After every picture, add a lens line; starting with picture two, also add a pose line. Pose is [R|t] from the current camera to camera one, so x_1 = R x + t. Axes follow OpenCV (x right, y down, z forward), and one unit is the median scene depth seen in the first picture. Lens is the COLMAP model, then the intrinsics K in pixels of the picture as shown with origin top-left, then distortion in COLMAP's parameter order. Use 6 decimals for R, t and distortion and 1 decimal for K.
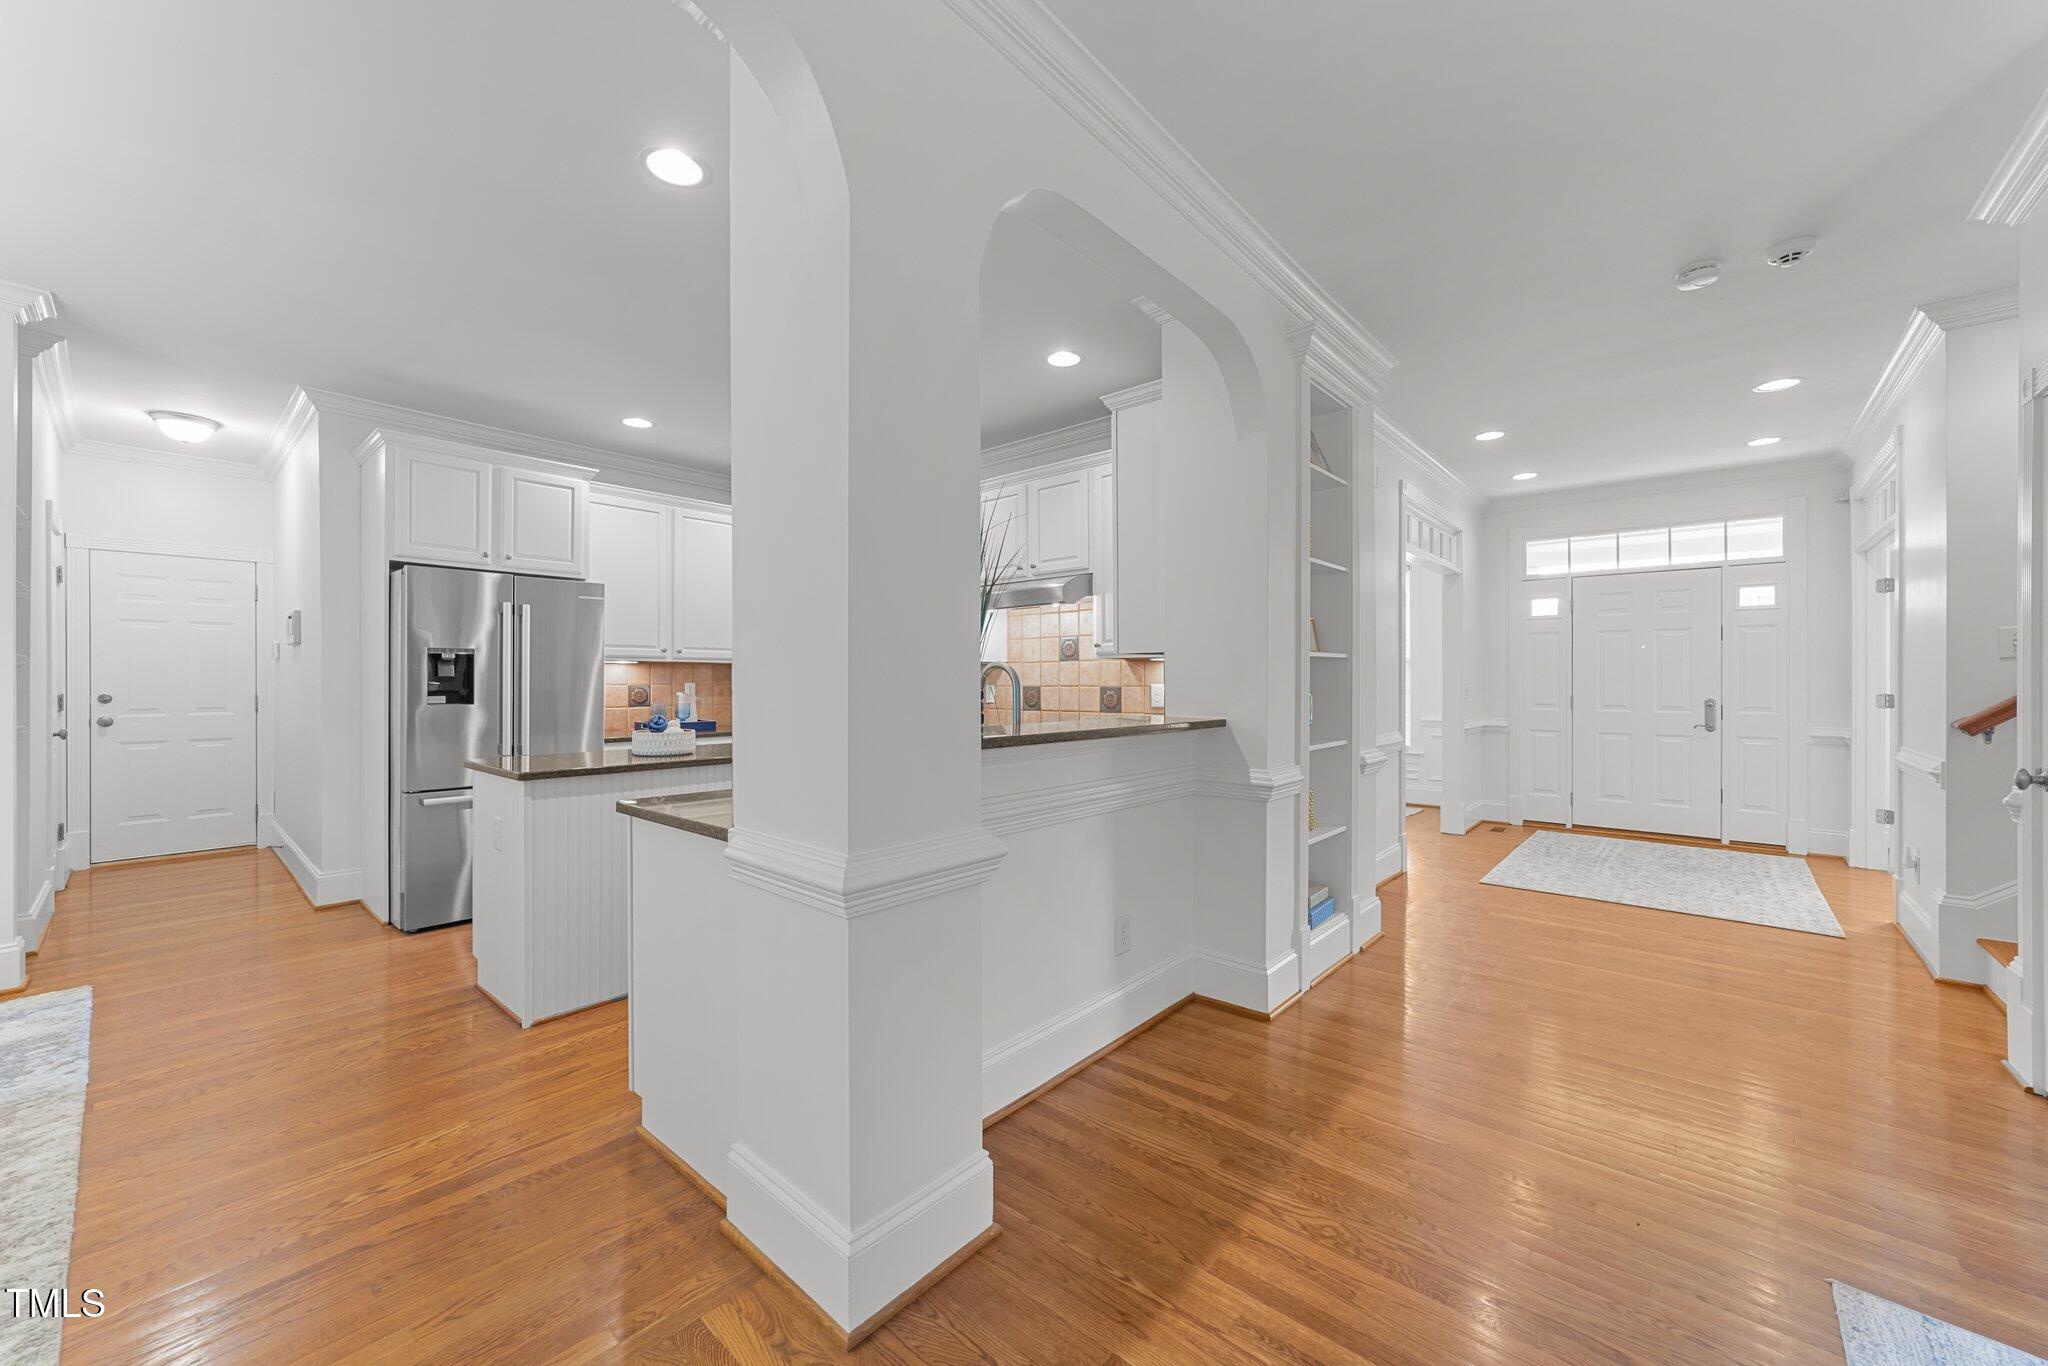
lens RADIAL K [[778.8, 0, 1024.0], [0, 778.8, 683.0], [0, 0, 1]] dist [-0.019683, 0.008294]
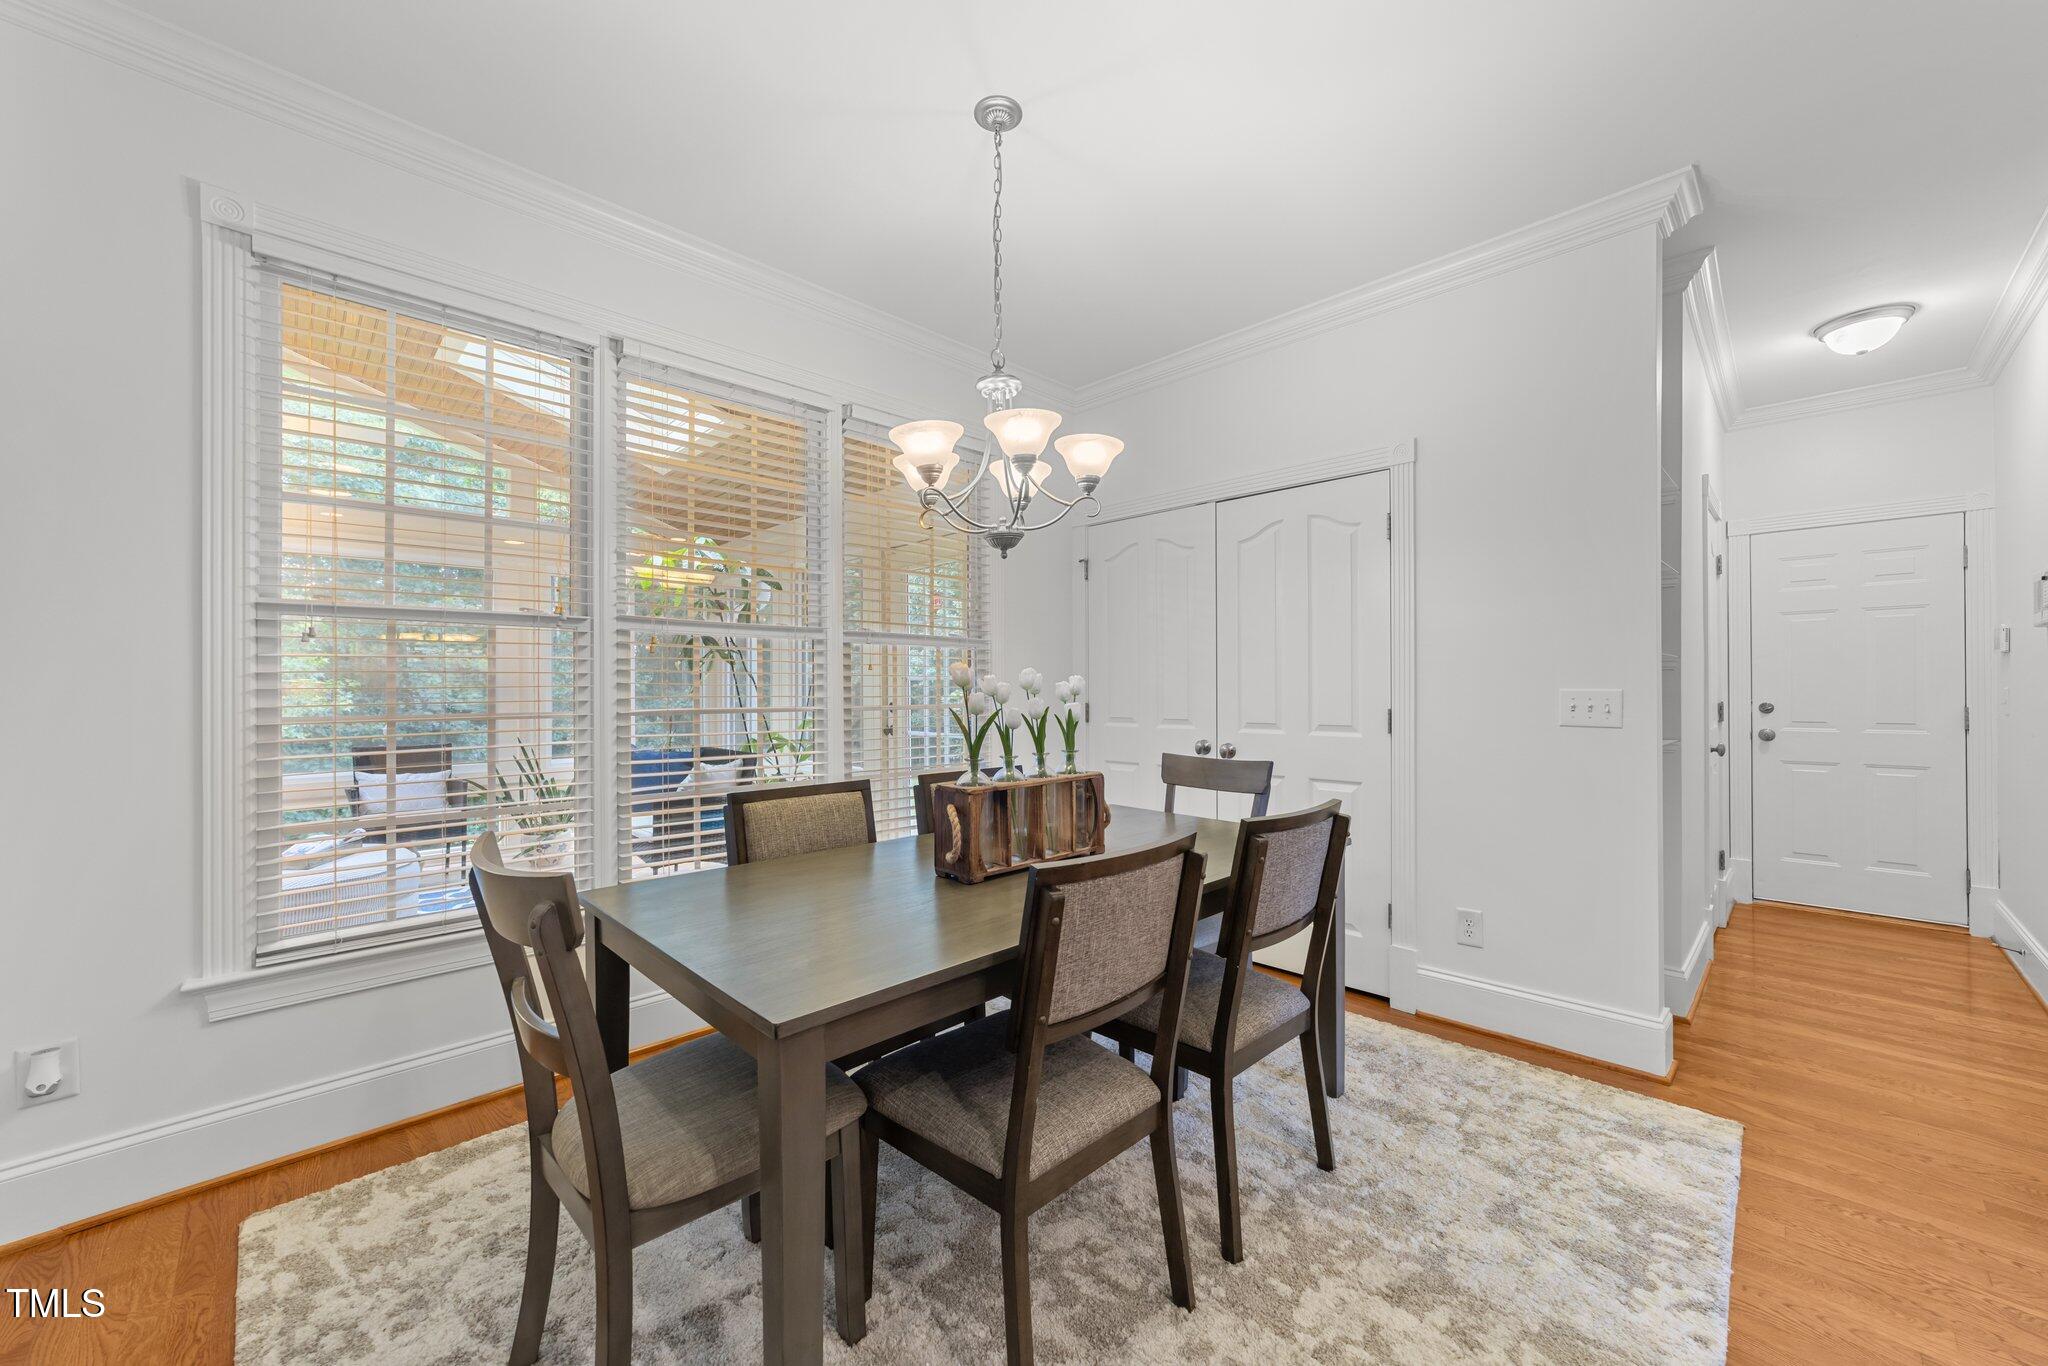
lens RADIAL K [[784.8, 0, 1024.0], [0, 784.8, 683.0], [0, 0, 1]] dist [-0.001366, 0.003287]
pose [[-0.067030, -0.007199, -0.997725, -0.321111], [-0.001982, 0.999973, -0.007082, 0.000880], [0.997749, 0.001503, -0.067042, 0.282704]]
